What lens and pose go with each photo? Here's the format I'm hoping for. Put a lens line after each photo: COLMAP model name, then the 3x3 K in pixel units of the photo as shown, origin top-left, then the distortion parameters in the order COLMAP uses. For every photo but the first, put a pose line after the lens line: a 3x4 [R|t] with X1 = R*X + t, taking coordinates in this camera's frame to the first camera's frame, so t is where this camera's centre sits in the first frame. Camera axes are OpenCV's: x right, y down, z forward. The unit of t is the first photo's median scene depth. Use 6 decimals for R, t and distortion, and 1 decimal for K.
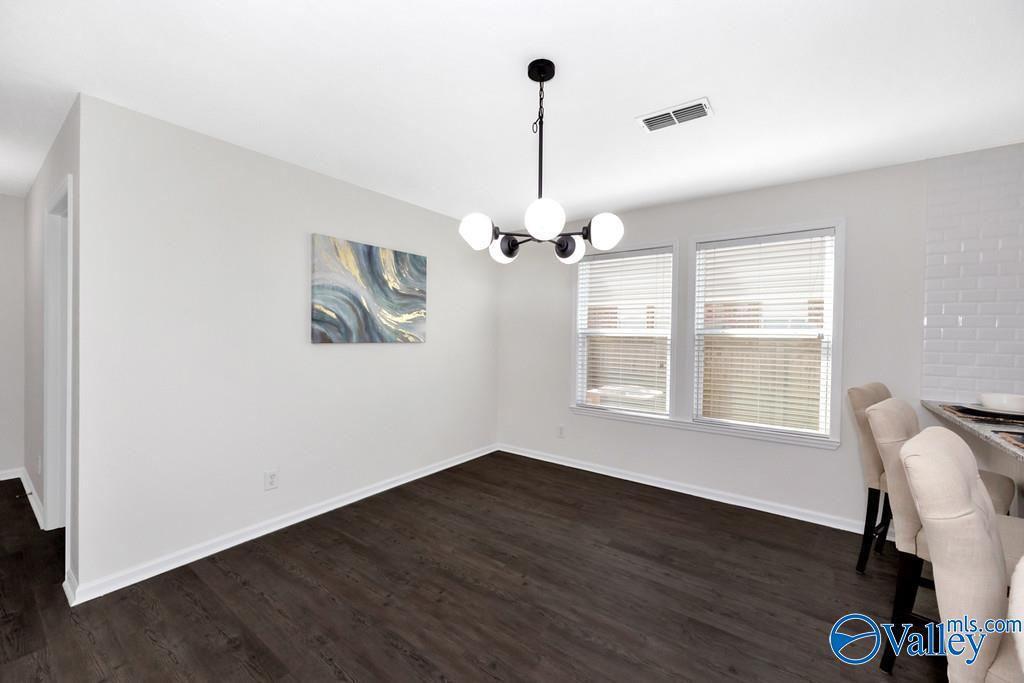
lens RADIAL K [[402.4, 0, 504.7], [0, 402.4, 359.2], [0, 0, 1]] dist [-0.004850, -0.000123]
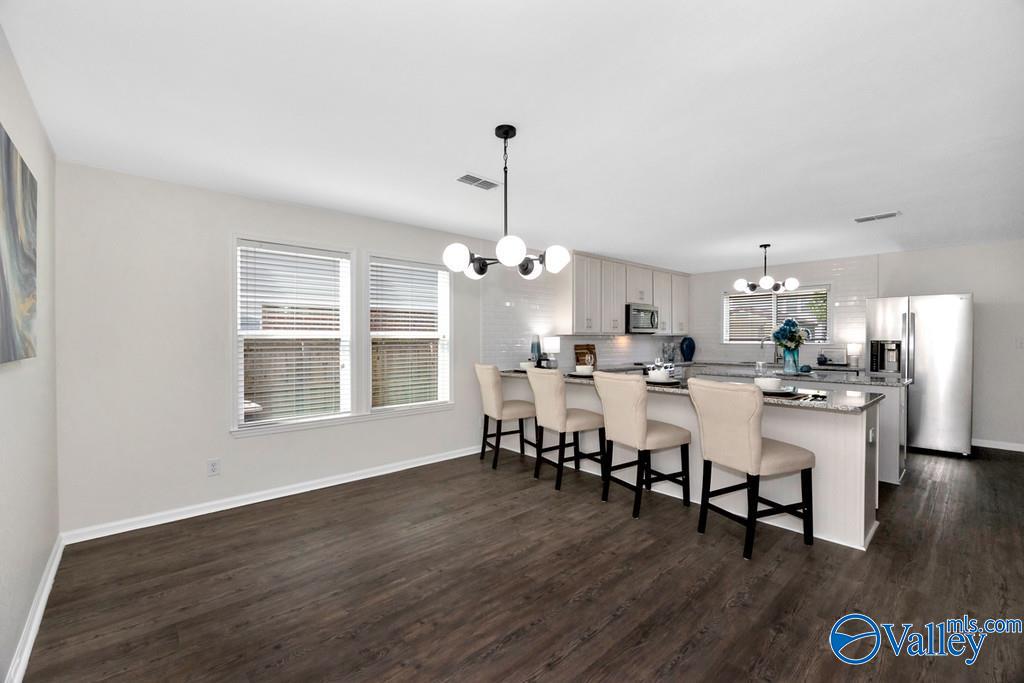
lens RADIAL K [[425.4, 0, 512.0], [0, 425.4, 341.5], [0, 0, 1]] dist [-0.000497, -0.000160]
pose [[0.196201, -0.021873, 0.980320, -0.849258], [0.058587, 0.998227, 0.010547, -0.052151], [-0.978812, 0.055364, 0.197135, 0.451466]]
